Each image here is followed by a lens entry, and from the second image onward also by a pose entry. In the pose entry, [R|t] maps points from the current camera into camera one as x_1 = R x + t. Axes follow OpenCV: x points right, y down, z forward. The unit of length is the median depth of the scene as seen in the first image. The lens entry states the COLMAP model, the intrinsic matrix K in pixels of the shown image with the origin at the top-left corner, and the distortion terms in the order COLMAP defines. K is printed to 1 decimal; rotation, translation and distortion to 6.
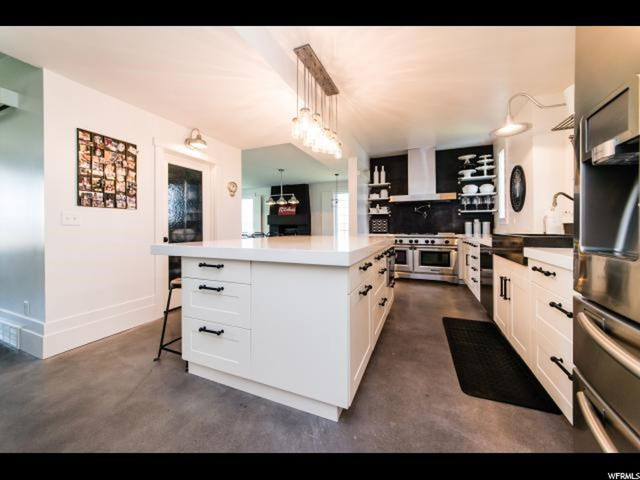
lens RADIAL K [[233.0, 0, 322.0], [0, 233.0, 224.3], [0, 0, 1]] dist [-0.000497, -0.000035]
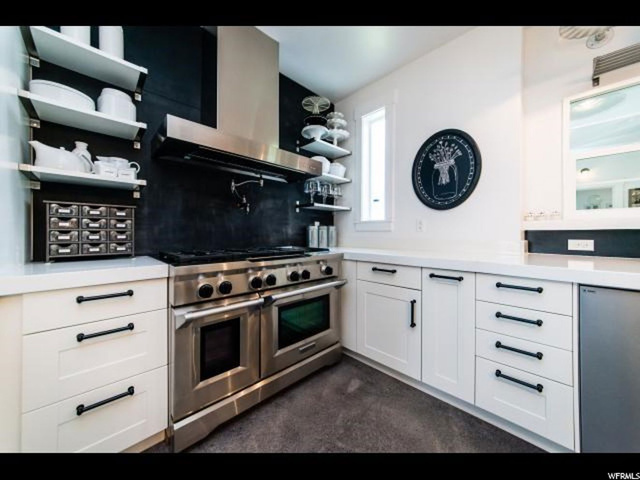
lens RADIAL K [[233.5, 0, 319.1], [0, 233.5, 234.8], [0, 0, 1]] dist [0.000745, 0.000119]
pose [[0.381910, -0.003961, 0.924191, 0.131763], [-0.010483, 0.999908, 0.008618, 0.007054], [-0.924140, -0.012979, 0.381834, 0.809578]]
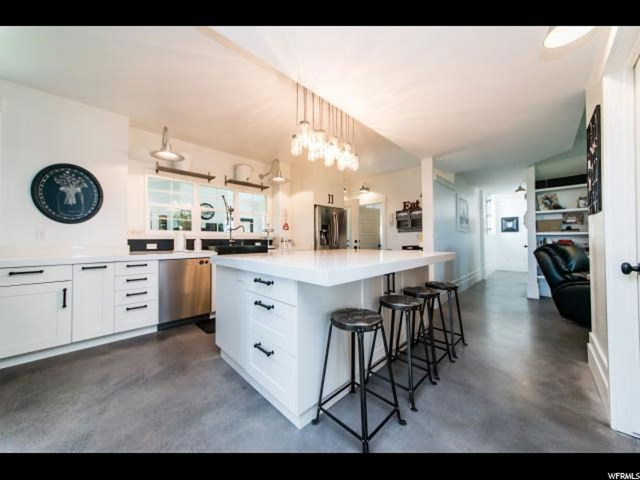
lens RADIAL K [[223.1, 0, 318.3], [0, 223.1, 237.5], [0, 0, 1]] dist [-0.000007, 0.000060]
pose [[-0.923970, 0.010457, 0.382322, -0.167927], [0.000641, 0.999667, -0.025791, 0.011128], [-0.382464, -0.023585, -0.923669, 1.044711]]
